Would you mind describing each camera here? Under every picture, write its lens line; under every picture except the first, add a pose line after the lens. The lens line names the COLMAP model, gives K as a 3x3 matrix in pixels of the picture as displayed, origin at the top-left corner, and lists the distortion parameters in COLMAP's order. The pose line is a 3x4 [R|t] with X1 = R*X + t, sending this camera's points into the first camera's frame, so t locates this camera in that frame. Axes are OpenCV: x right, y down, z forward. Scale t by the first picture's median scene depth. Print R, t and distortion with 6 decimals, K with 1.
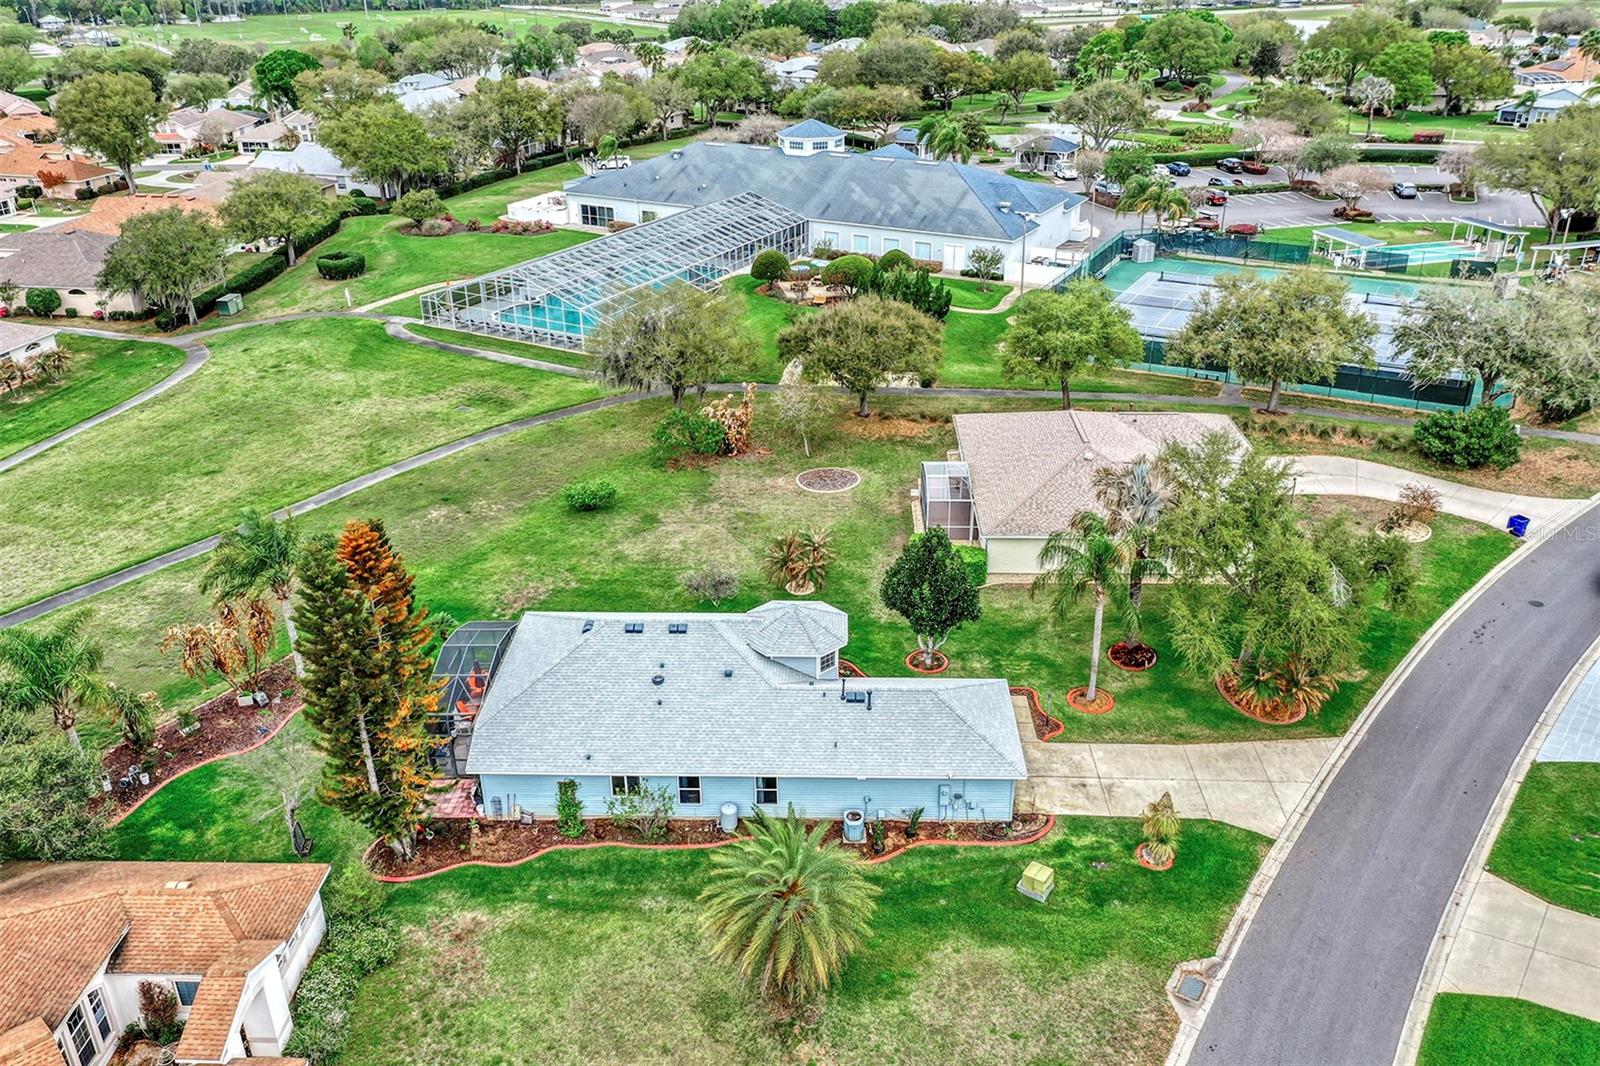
lens RADIAL K [[1267.4, 0, 800.2], [0, 1267.4, 527.8], [0, 0, 1]] dist [0.005262, 0.002067]
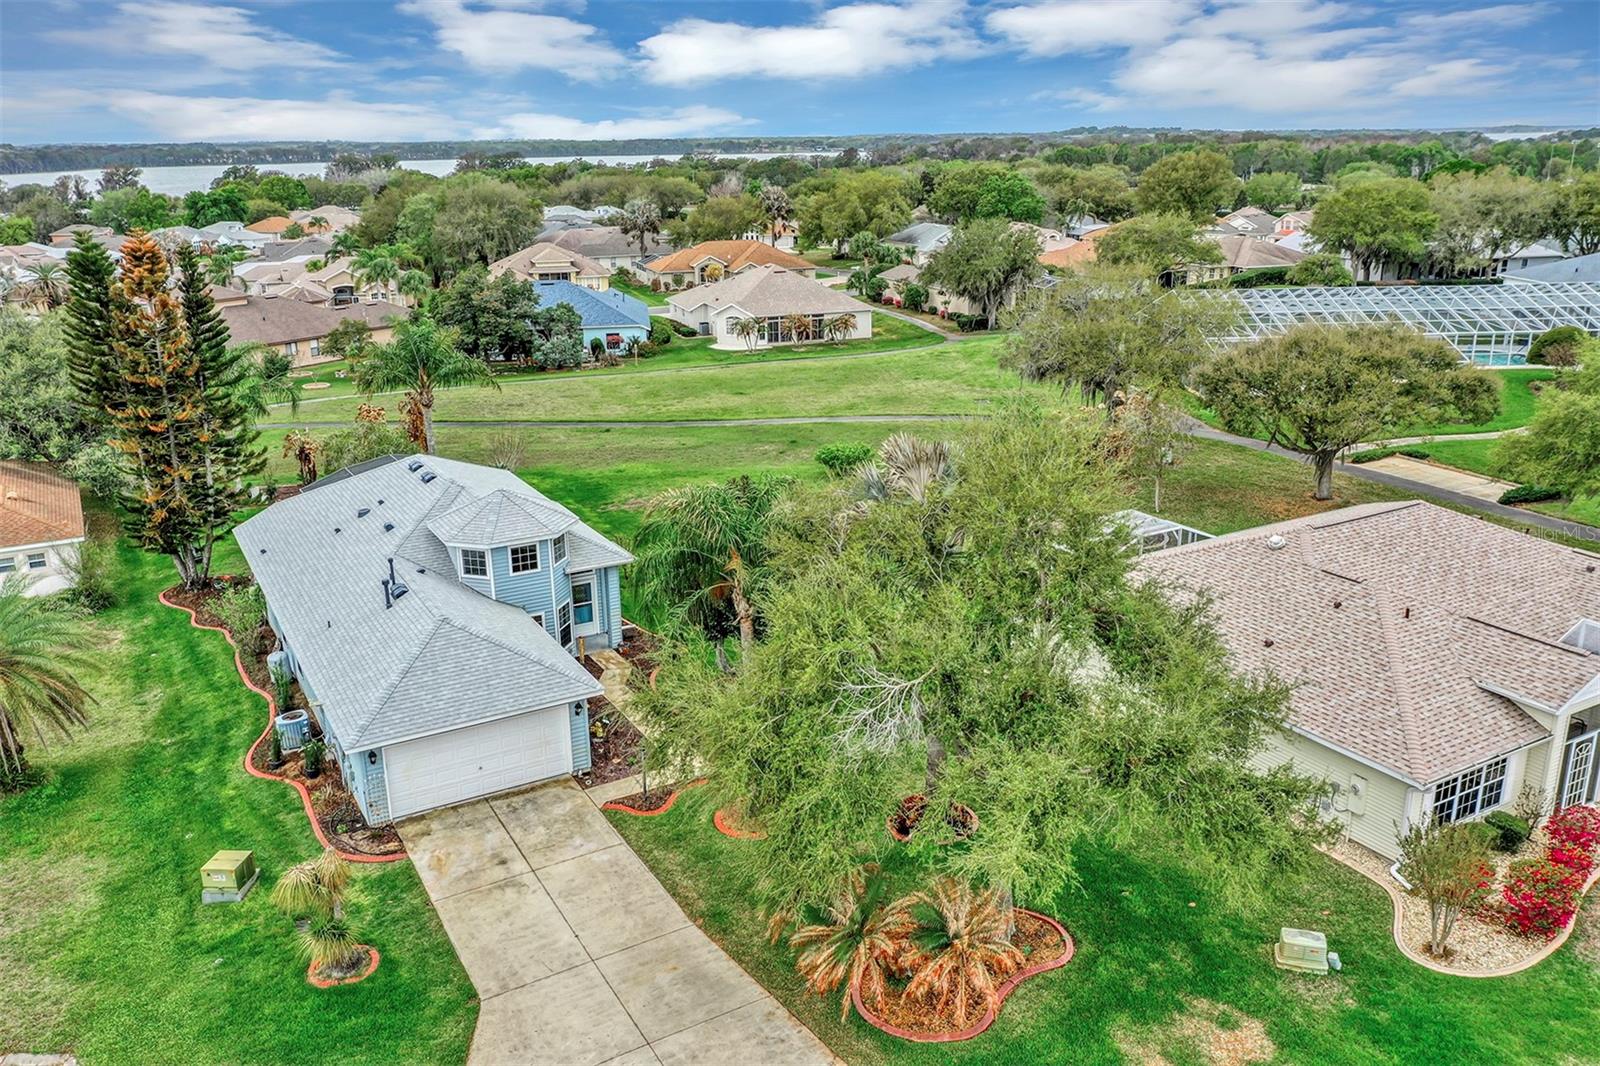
lens RADIAL K [[1267.4, 0, 800.2], [0, 1267.4, 527.8], [0, 0, 1]] dist [0.005262, 0.002067]
pose [[0.522030, 0.250468, -0.815322, 0.449391], [-0.358266, 0.931885, 0.056888, -0.016510], [0.774035, 0.262405, 0.576206, 0.437187]]
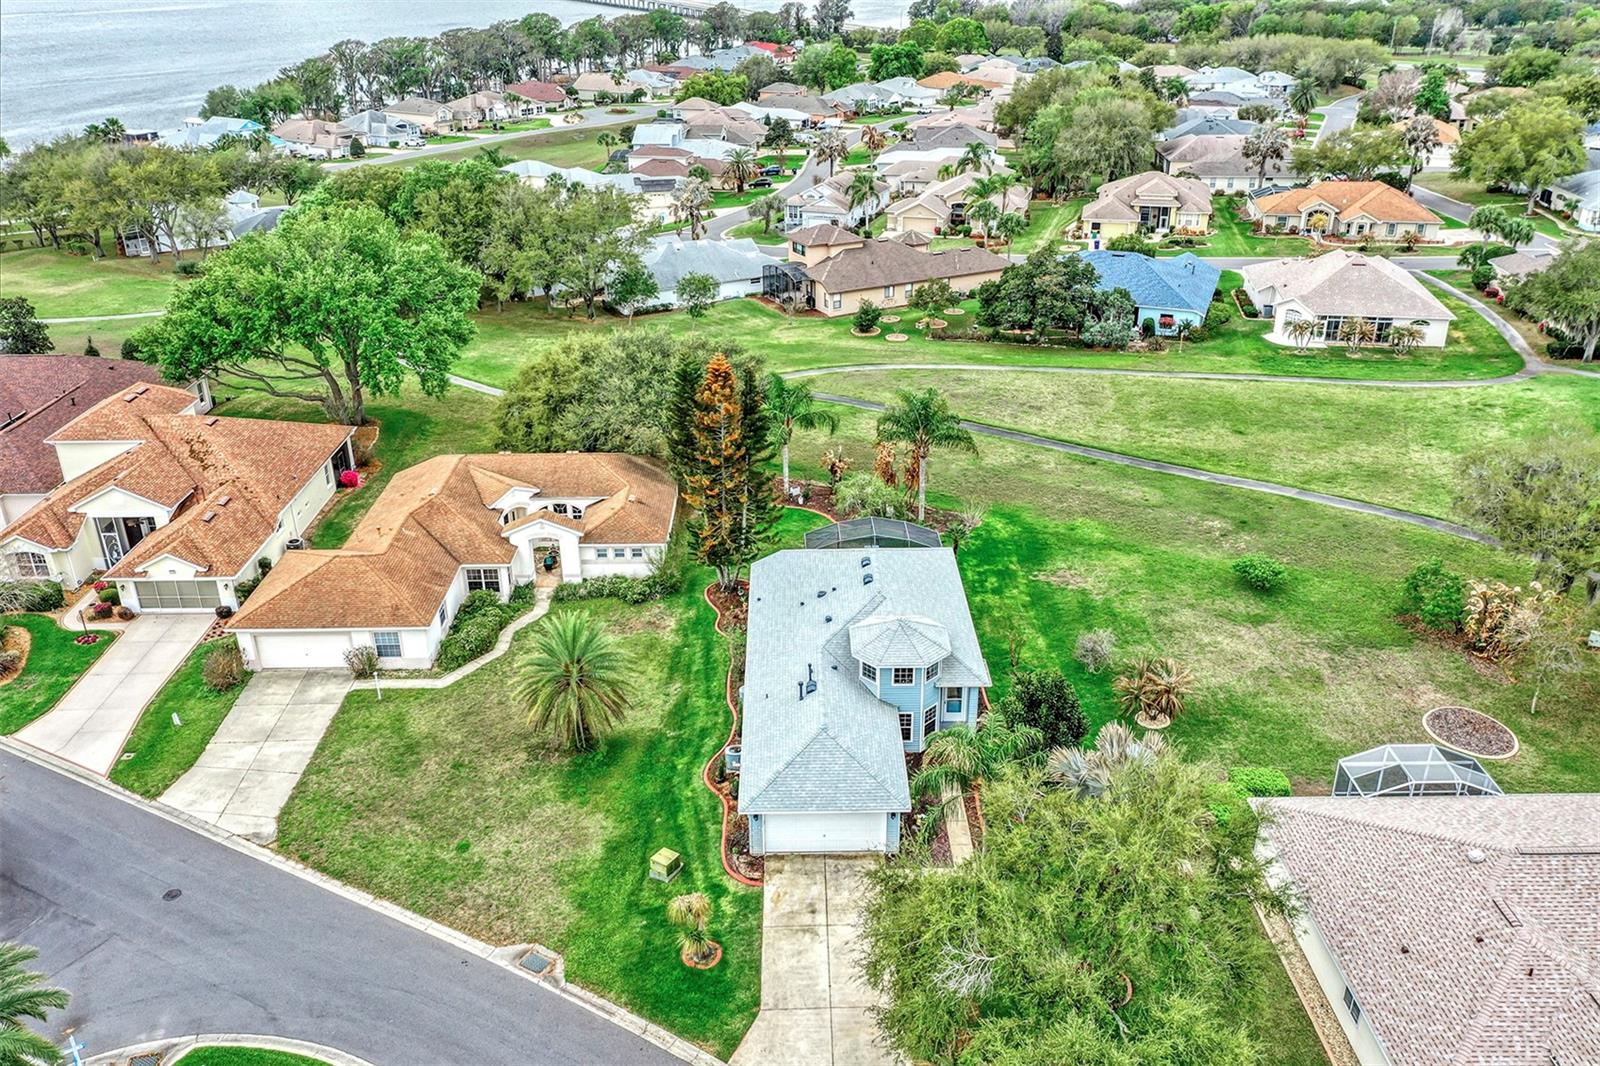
lens RADIAL K [[1267.4, 0, 800.2], [0, 1267.4, 527.8], [0, 0, 1]] dist [0.005262, 0.002067]
pose [[0.037041, 0.430445, -0.901857, 0.569631], [-0.423115, 0.824345, 0.376071, -0.227261], [0.905319, 0.367659, 0.212662, 0.416705]]
